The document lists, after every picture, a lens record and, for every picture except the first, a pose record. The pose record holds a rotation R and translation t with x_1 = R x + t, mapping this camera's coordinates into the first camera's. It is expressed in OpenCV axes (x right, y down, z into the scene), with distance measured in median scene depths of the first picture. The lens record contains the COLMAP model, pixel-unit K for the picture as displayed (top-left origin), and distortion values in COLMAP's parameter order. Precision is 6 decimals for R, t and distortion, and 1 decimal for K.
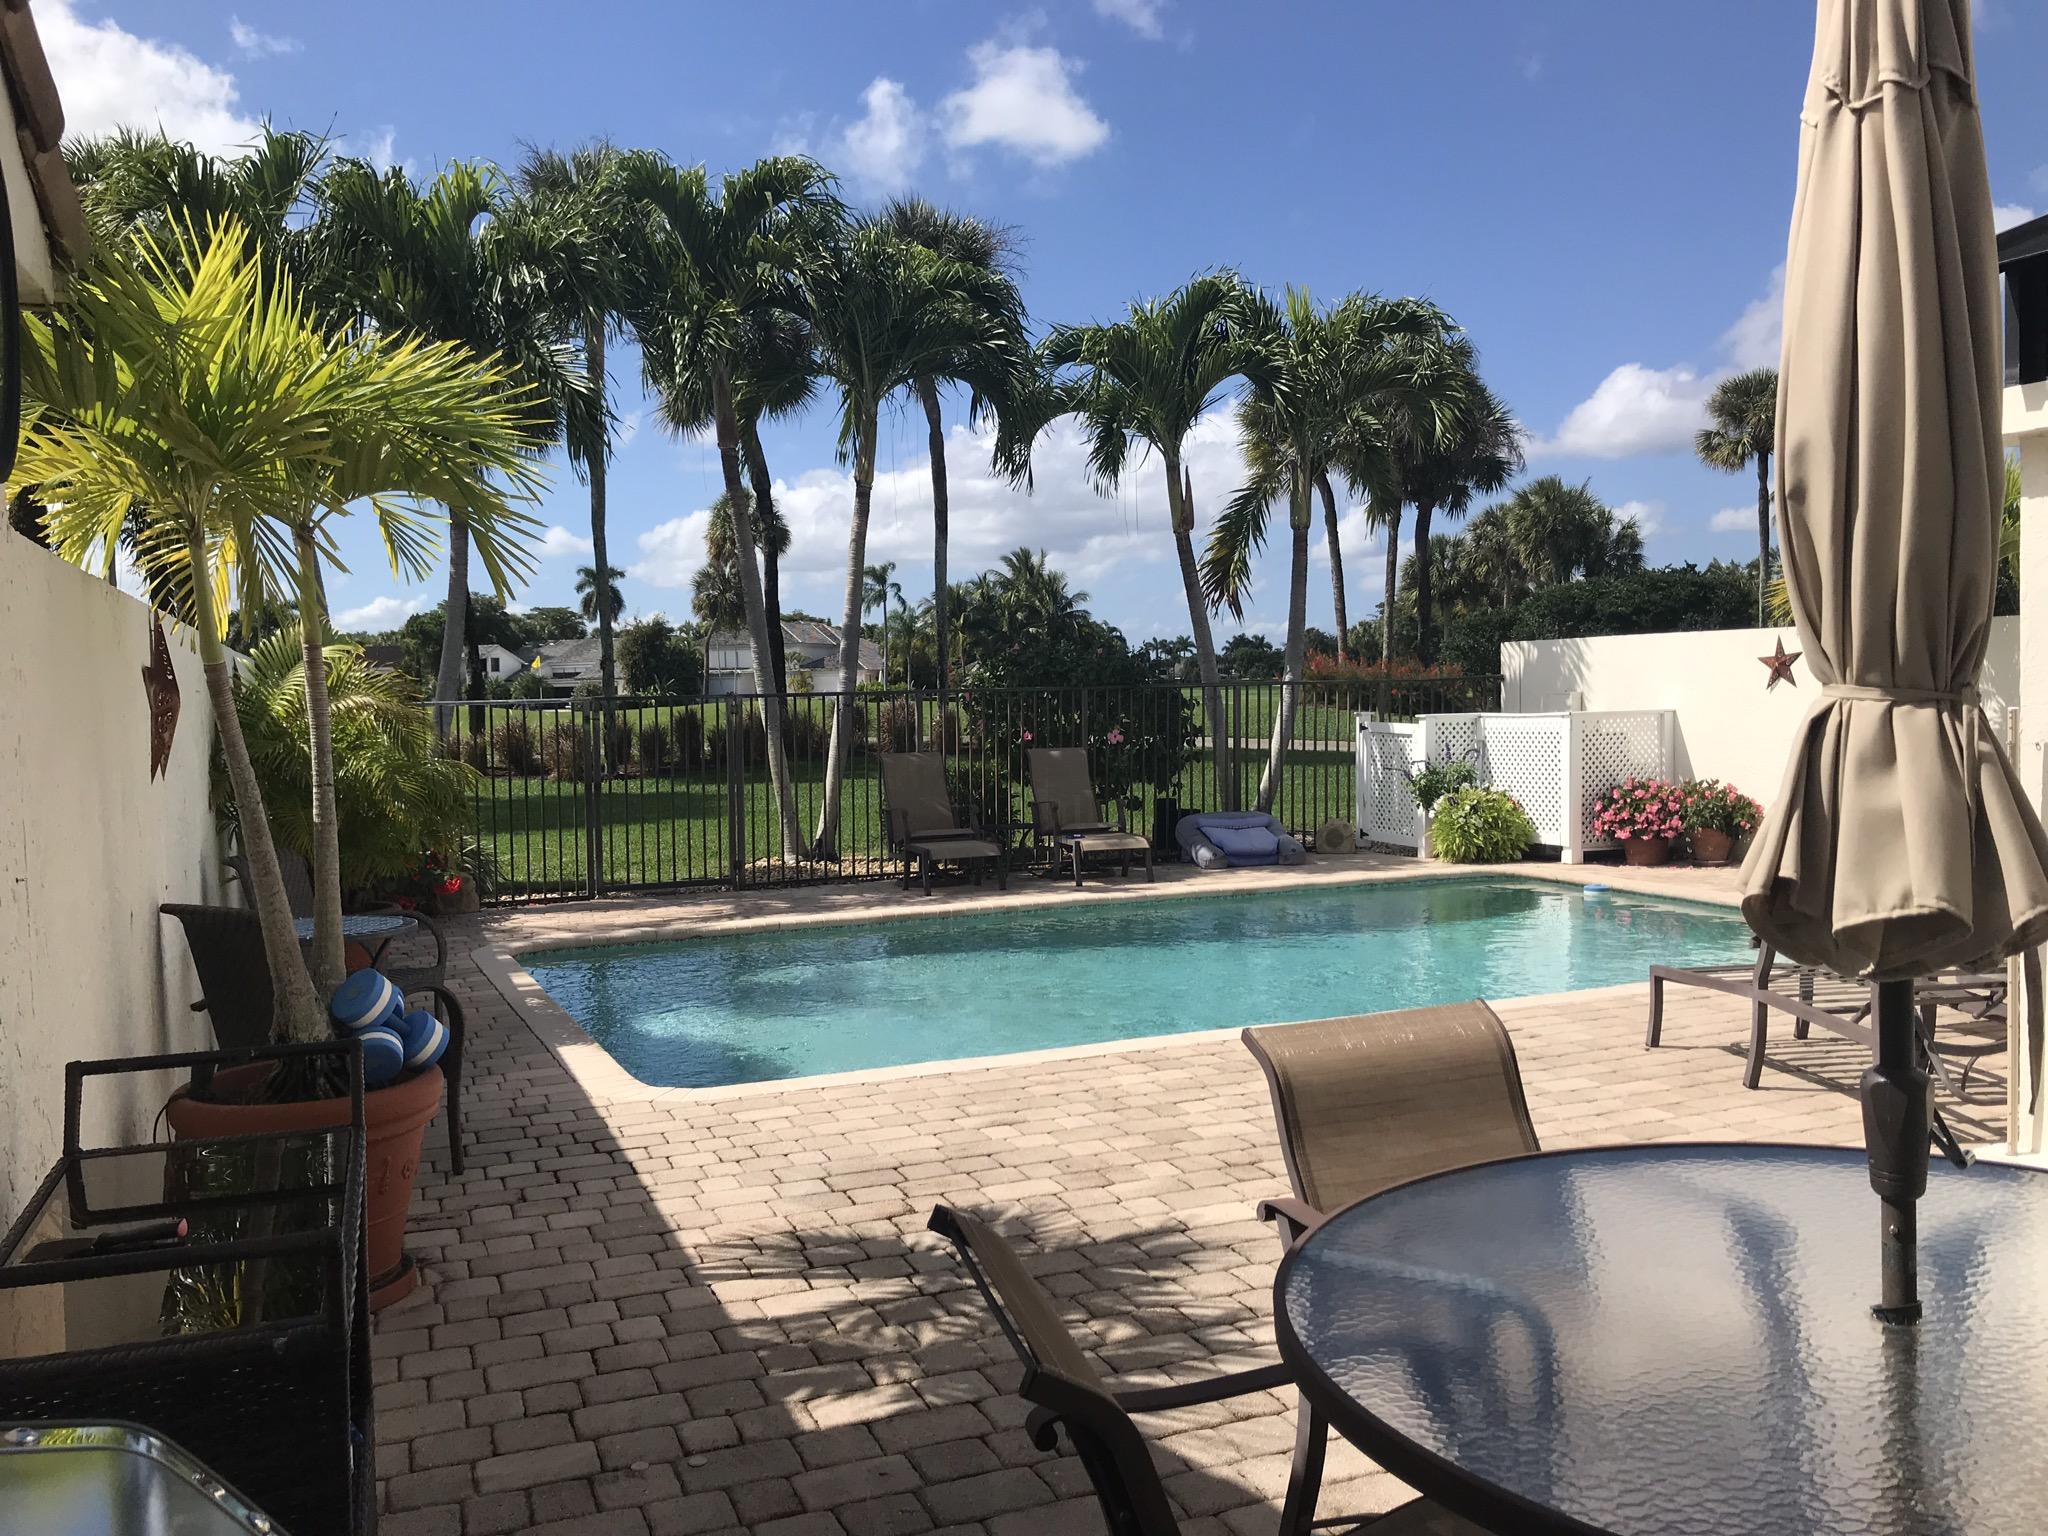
lens RADIAL K [[1692.7, 0, 1024.0], [0, 1692.7, 768.0], [0, 0, 1]] dist [0.088888, -0.234061]
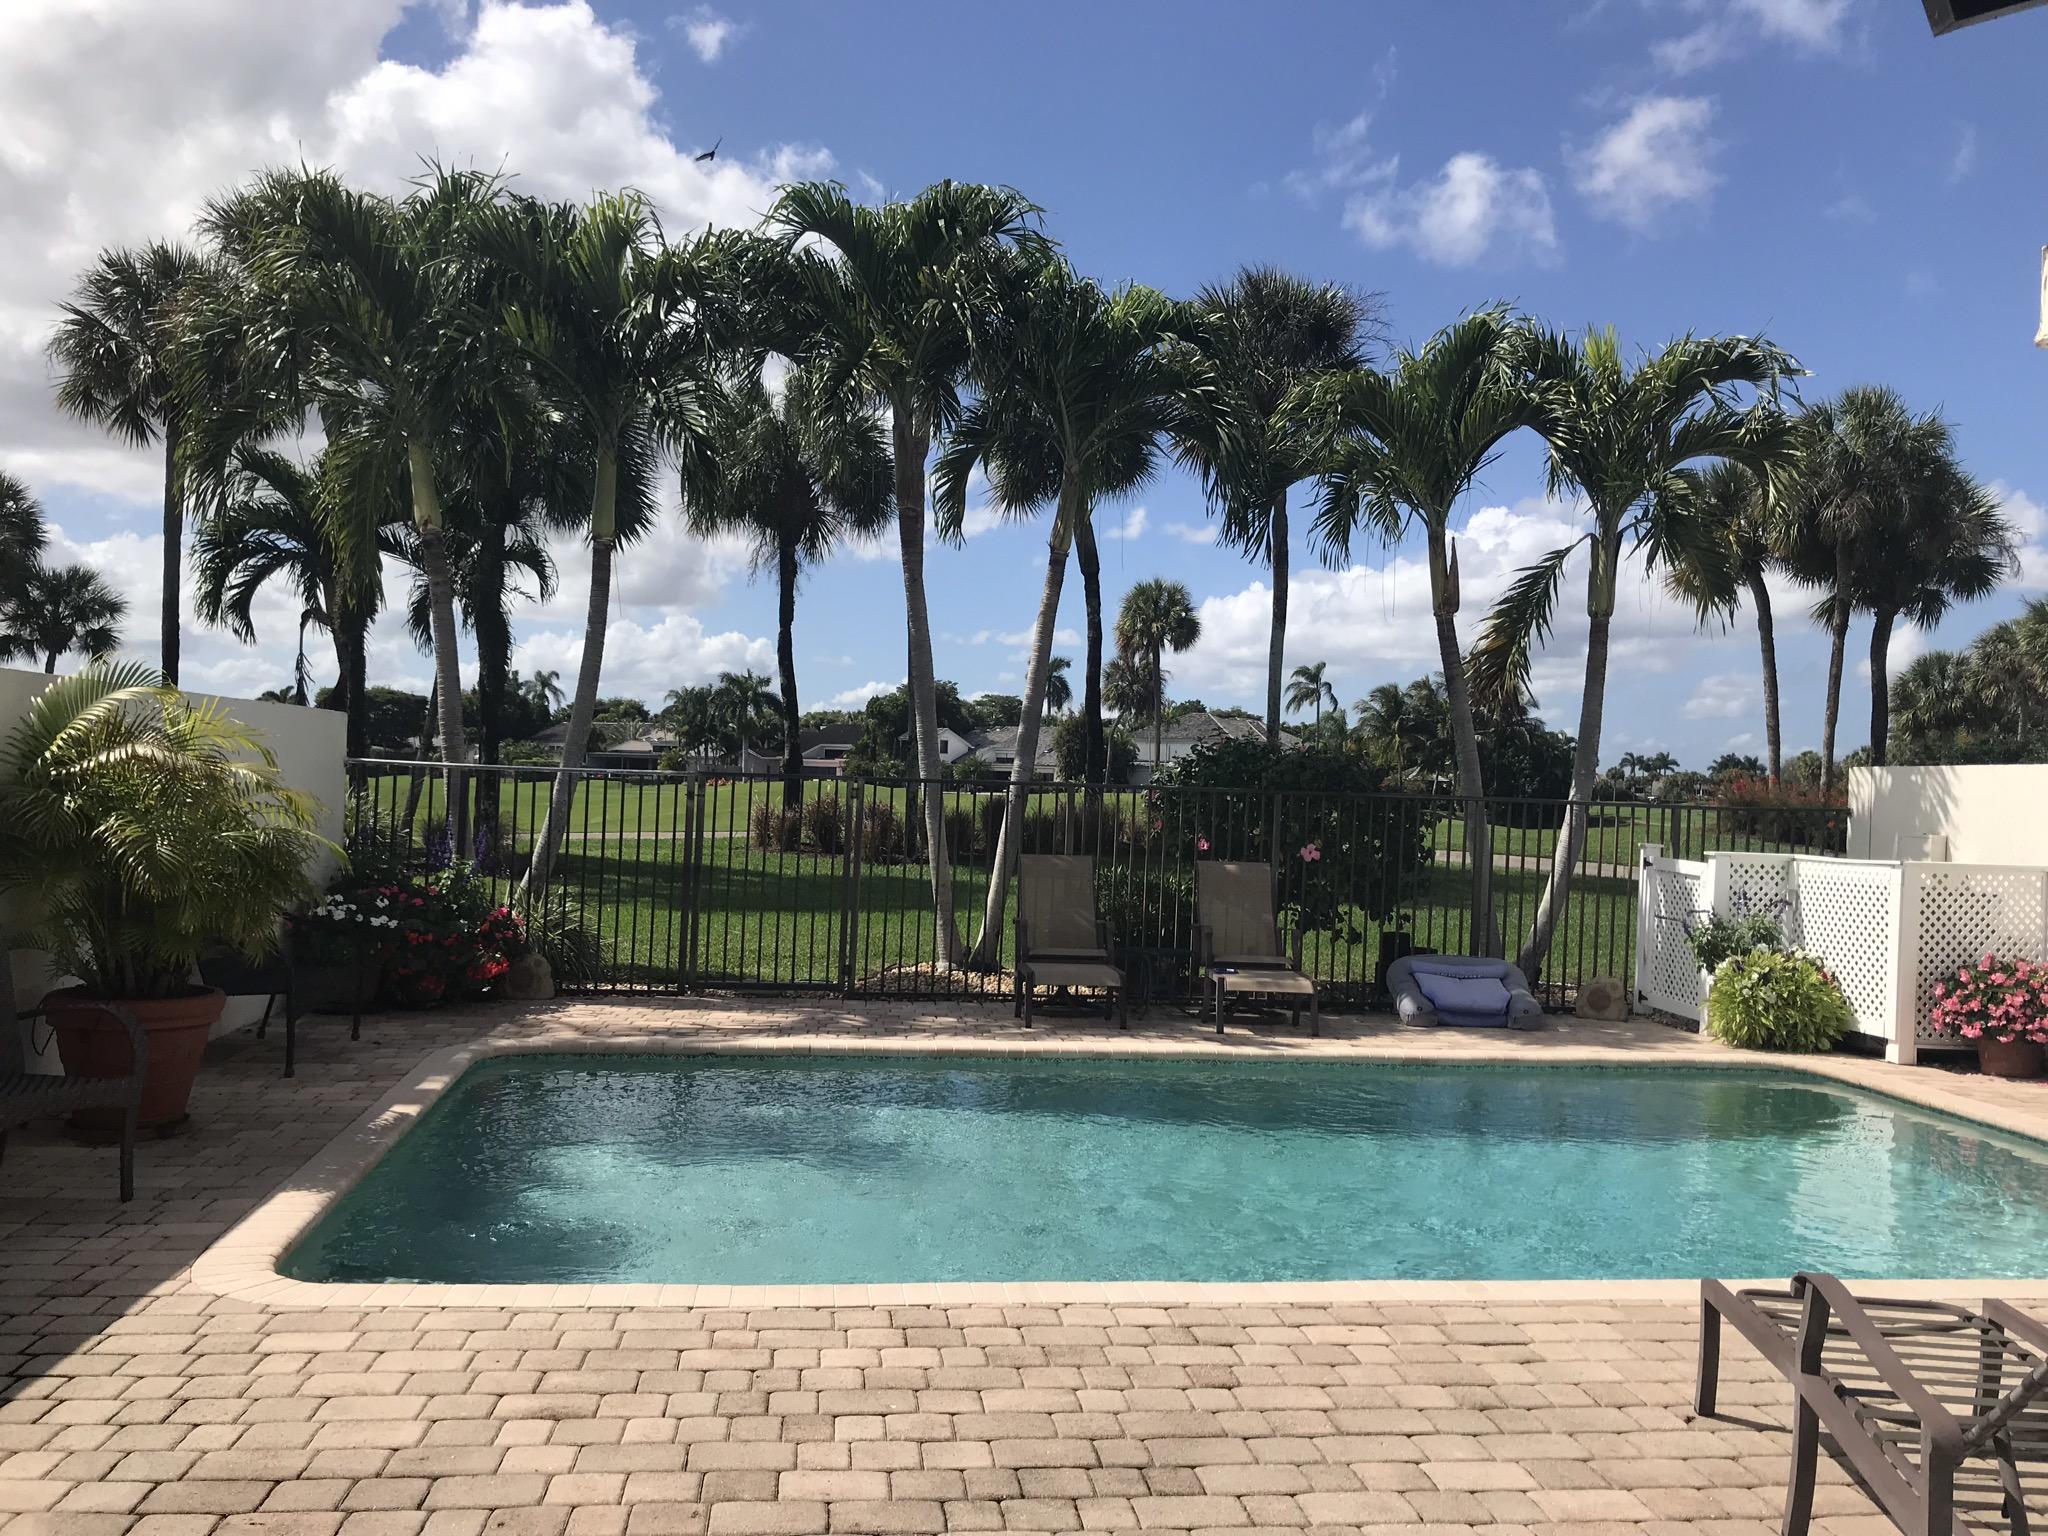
lens RADIAL K [[1691.7, 0, 1021.1], [0, 1691.7, 765.9], [0, 0, 1]] dist [0.027224, -0.032629]
pose [[0.961420, 0.052443, -0.270039, 0.135228], [-0.068275, 0.996435, -0.049565, -0.010101], [0.266477, 0.066090, 0.961573, 0.158666]]
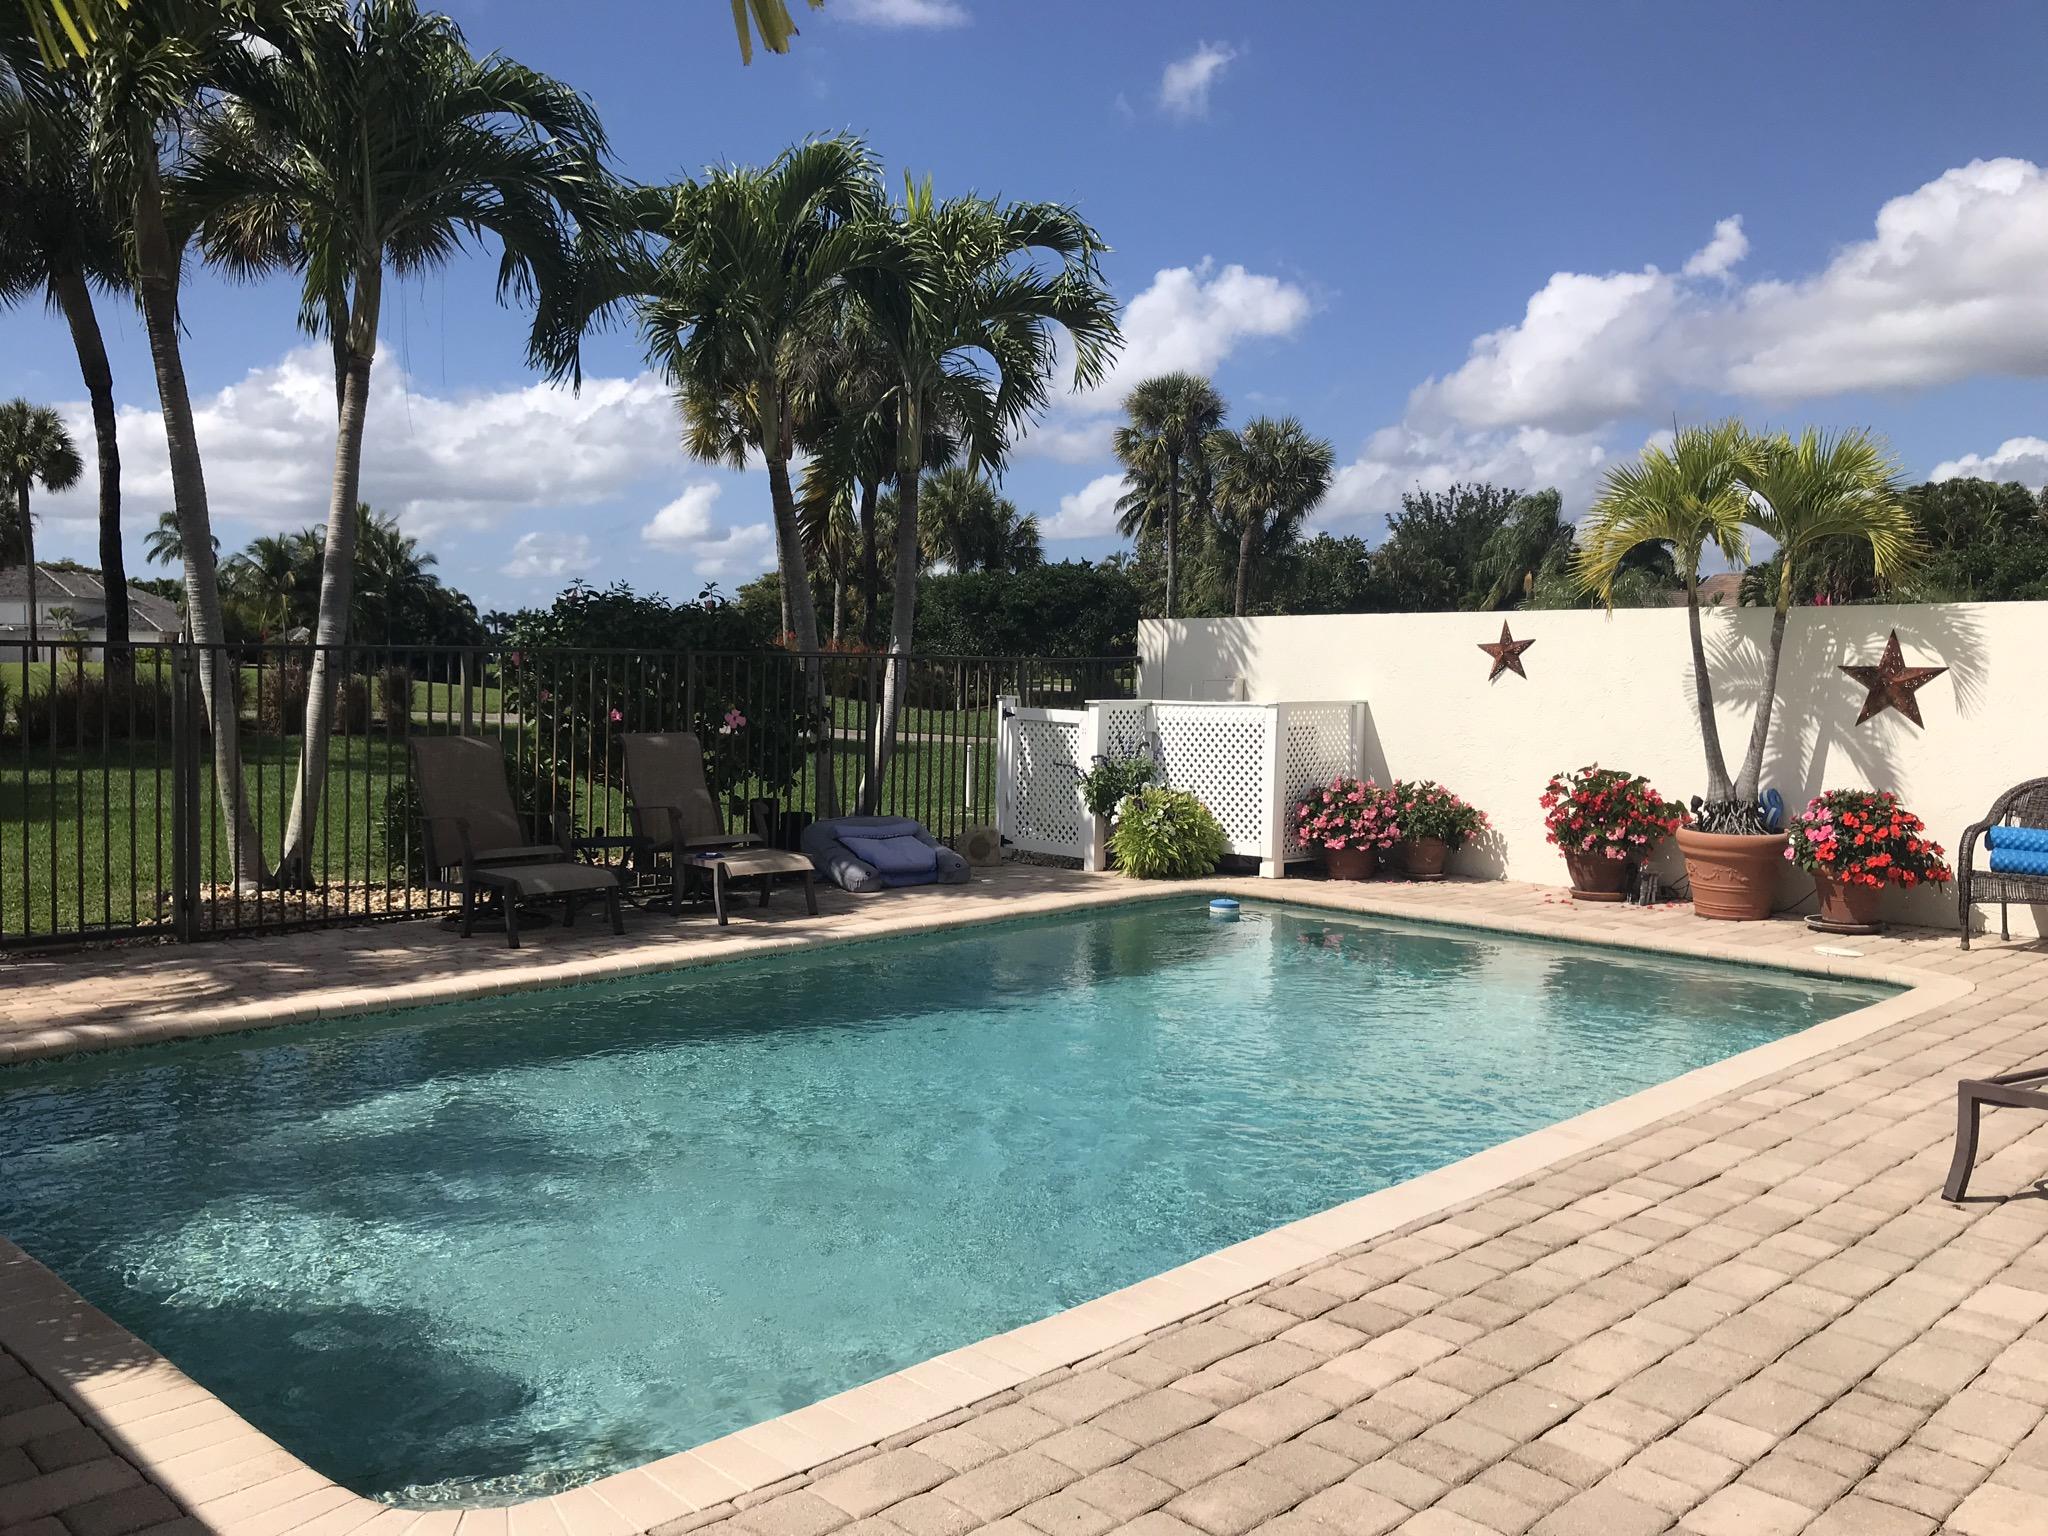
lens RADIAL K [[1680.5, 0, 1024.0], [0, 1680.5, 768.0], [0, 0, 1]] dist [0.091920, -0.146583]
pose [[0.925505, 0.008320, 0.378643, -0.107980], [-0.012167, 0.999896, 0.007768, -0.003962], [-0.378539, -0.011796, 0.925510, 0.245758]]
